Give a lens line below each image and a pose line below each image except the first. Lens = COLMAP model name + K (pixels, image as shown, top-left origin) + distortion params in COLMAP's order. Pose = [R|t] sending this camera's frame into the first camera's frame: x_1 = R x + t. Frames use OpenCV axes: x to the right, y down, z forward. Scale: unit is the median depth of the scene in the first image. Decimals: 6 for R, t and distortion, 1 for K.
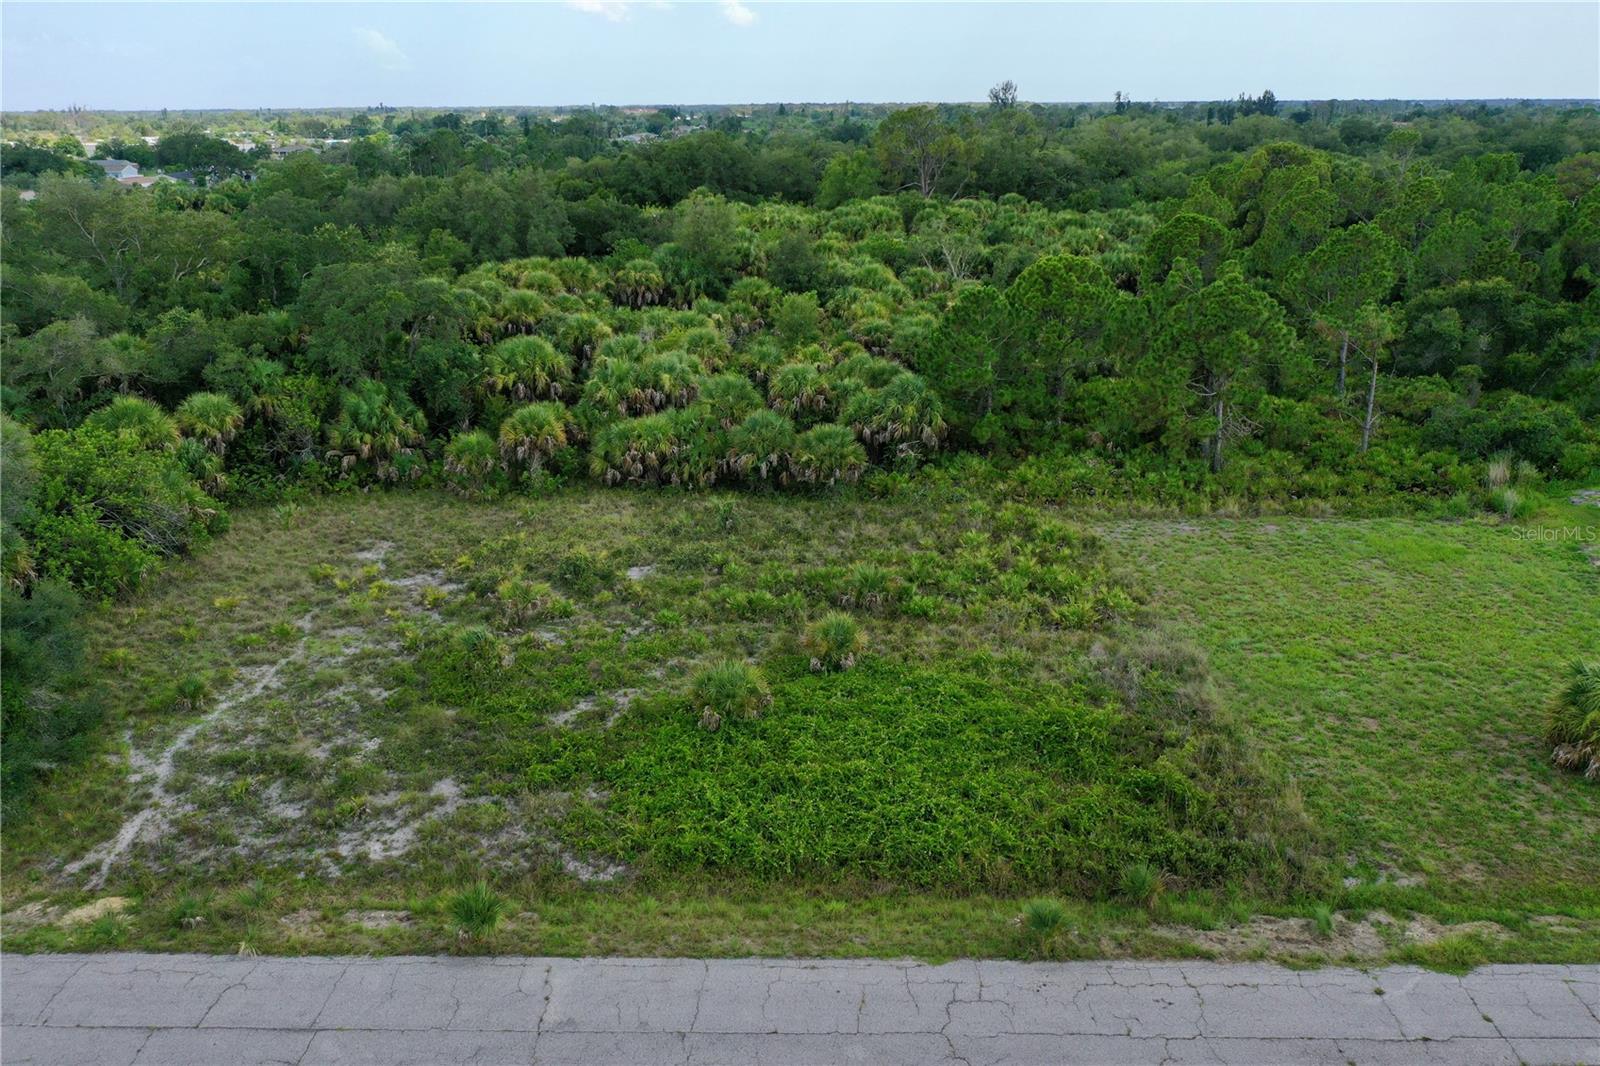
lens RADIAL K [[1261.4, 0, 799.0], [0, 1261.4, 529.6], [0, 0, 1]] dist [-0.003402, -0.002317]
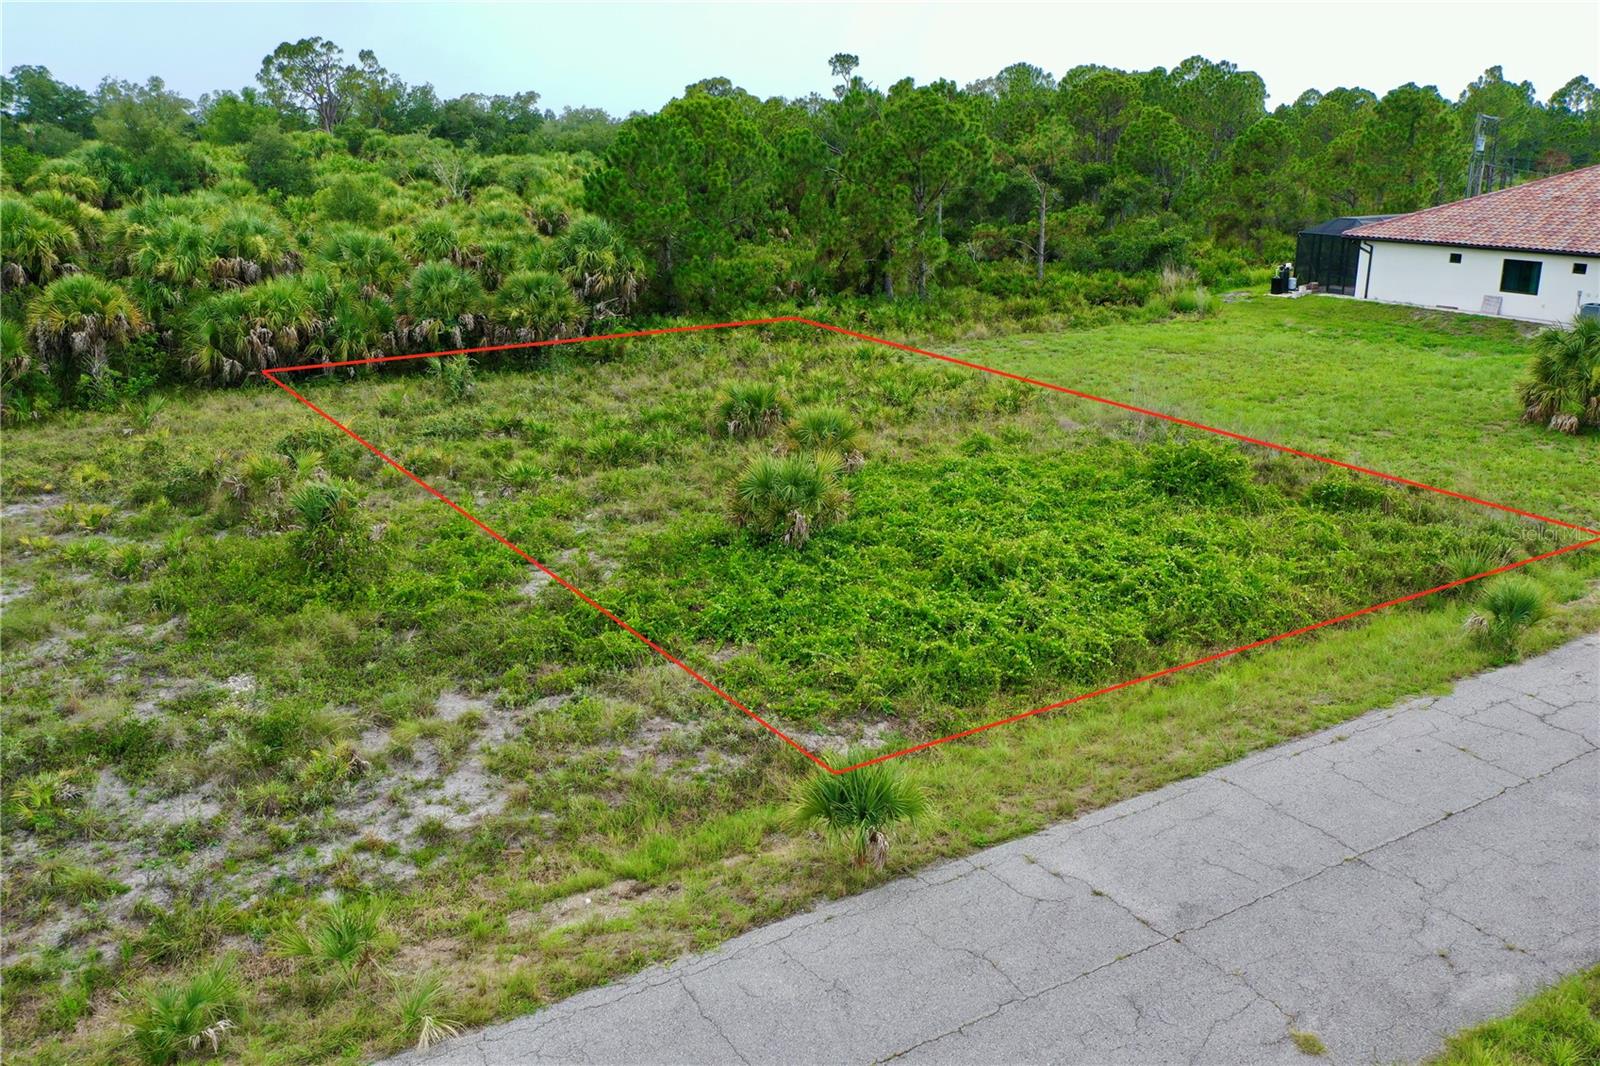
lens RADIAL K [[1261.4, 0, 801.6], [0, 1261.4, 531.5], [0, 0, 1]] dist [-0.003402, -0.002317]
pose [[0.851914, -0.155222, 0.500149, -0.259212], [0.167885, 0.985605, 0.019922, 0.090341], [-0.496042, 0.066995, 0.865710, 0.280983]]
